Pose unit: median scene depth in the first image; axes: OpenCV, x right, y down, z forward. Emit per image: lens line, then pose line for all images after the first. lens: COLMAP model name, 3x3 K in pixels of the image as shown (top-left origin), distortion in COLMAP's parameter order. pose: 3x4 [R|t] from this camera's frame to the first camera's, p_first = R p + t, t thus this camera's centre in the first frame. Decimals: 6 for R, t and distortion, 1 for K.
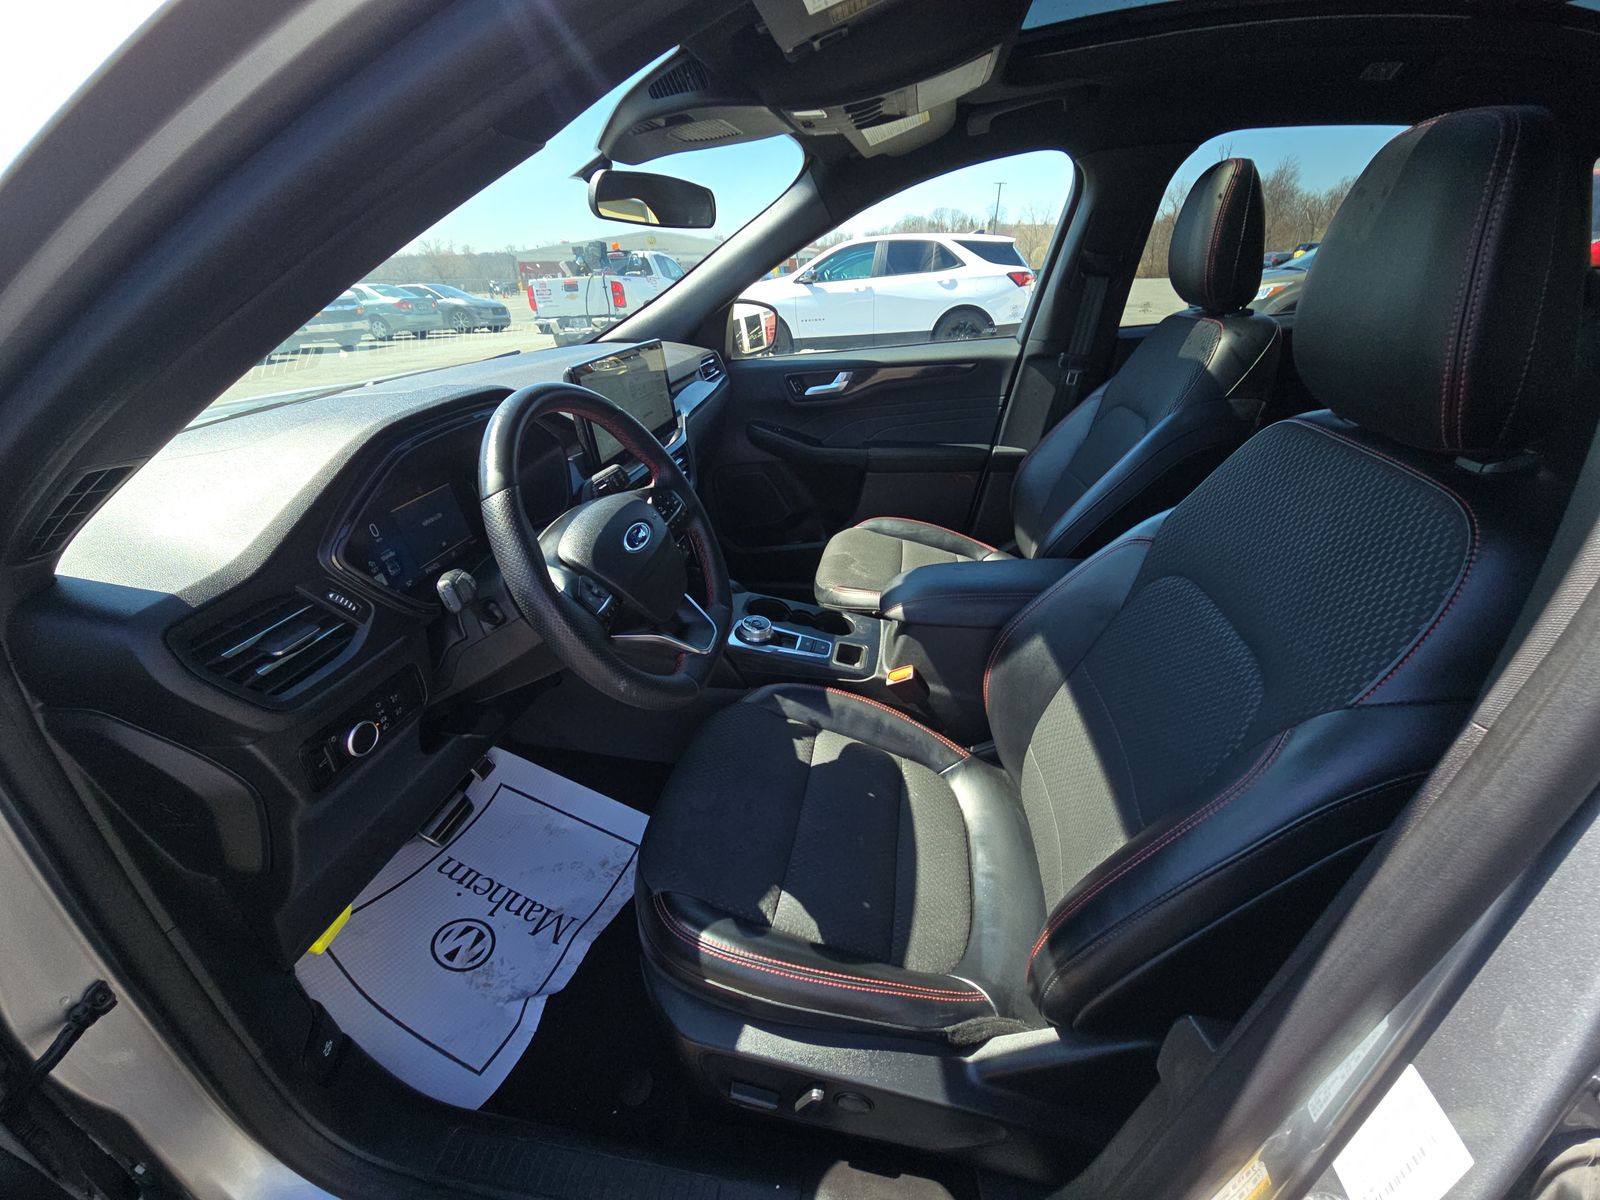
lens RADIAL K [[658.8, 0, 798.7], [0, 658.8, 590.4], [0, 0, 1]] dist [0.015615, -0.018400]
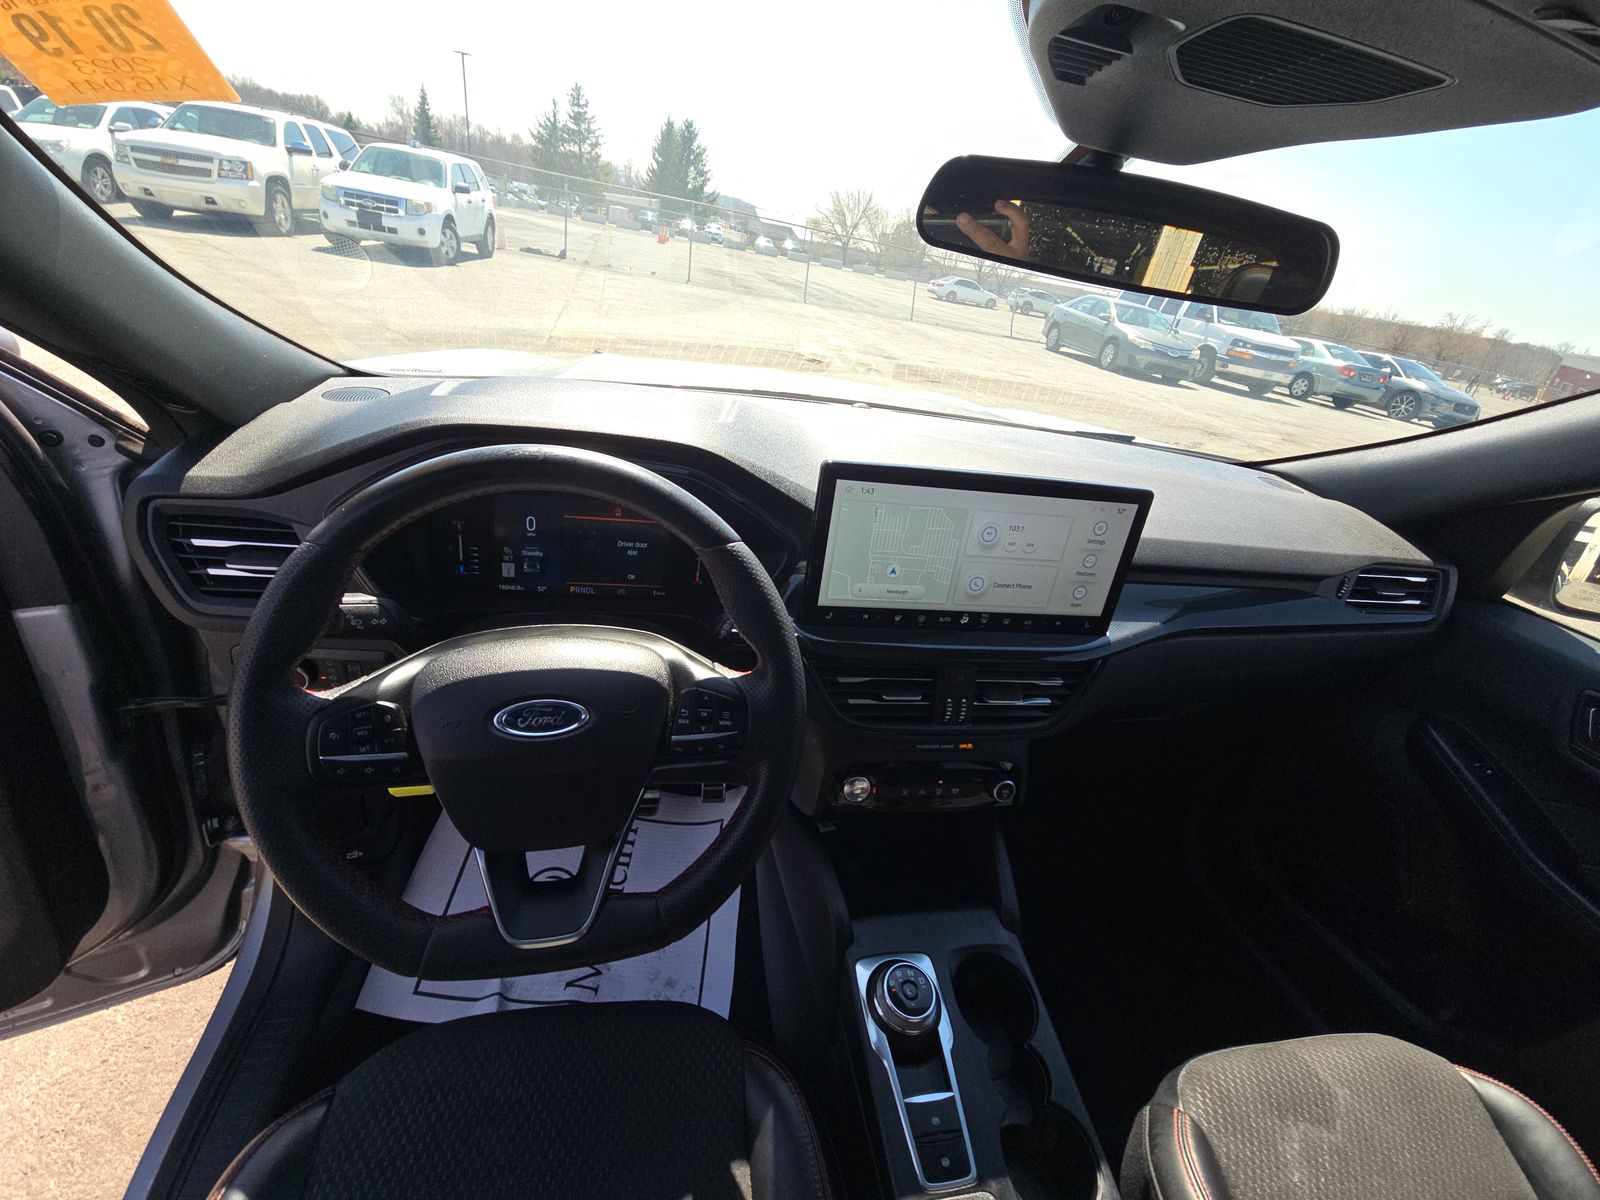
lens RADIAL K [[658.8, 0, 798.7], [0, 658.8, 590.4], [0, 0, 1]] dist [0.015615, -0.018400]
pose [[0.322617, 0.508000, -0.798657, 0.117207], [-0.552846, 0.786022, 0.276642, -0.203352], [0.768297, 0.352285, 0.534430, 0.342516]]
